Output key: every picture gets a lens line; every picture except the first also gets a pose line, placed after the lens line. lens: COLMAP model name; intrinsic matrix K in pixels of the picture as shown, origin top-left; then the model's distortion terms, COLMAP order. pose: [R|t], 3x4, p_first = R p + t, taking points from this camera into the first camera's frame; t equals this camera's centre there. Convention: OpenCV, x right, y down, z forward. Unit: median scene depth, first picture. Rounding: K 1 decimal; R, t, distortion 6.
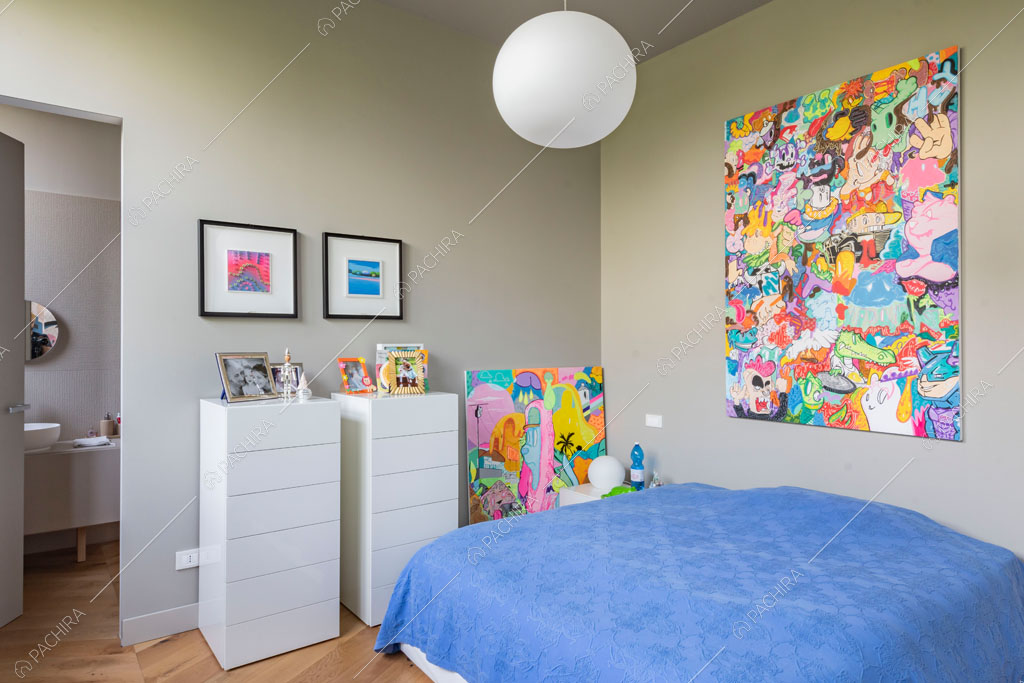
lens RADIAL K [[629.0, 0, 504.7], [0, 629.0, 346.6], [0, 0, 1]] dist [0.022307, -0.002709]
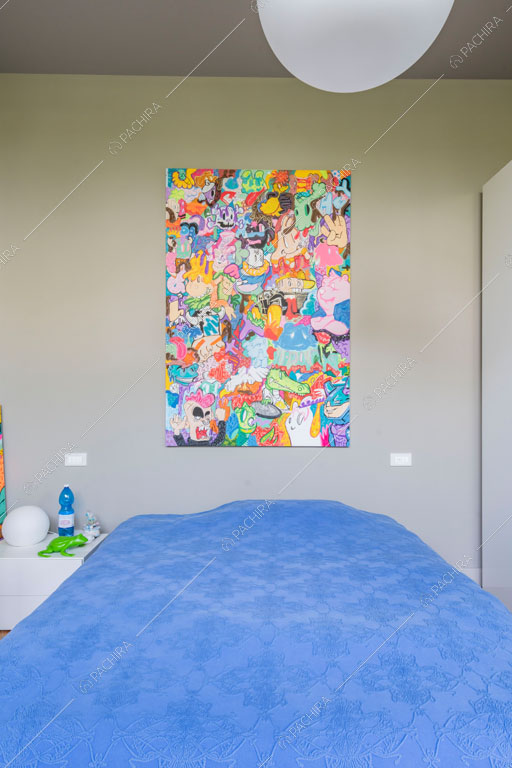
lens RADIAL K [[471.7, 0, 256.0], [0, 471.7, 385.0], [0, 0, 1]] dist [0.022307, -0.002709]
pose [[0.580660, 0.004518, 0.814134, -0.234684], [-0.001595, 0.999989, -0.004412, 0.011650], [-0.814145, 0.001263, 0.580661, 0.466956]]
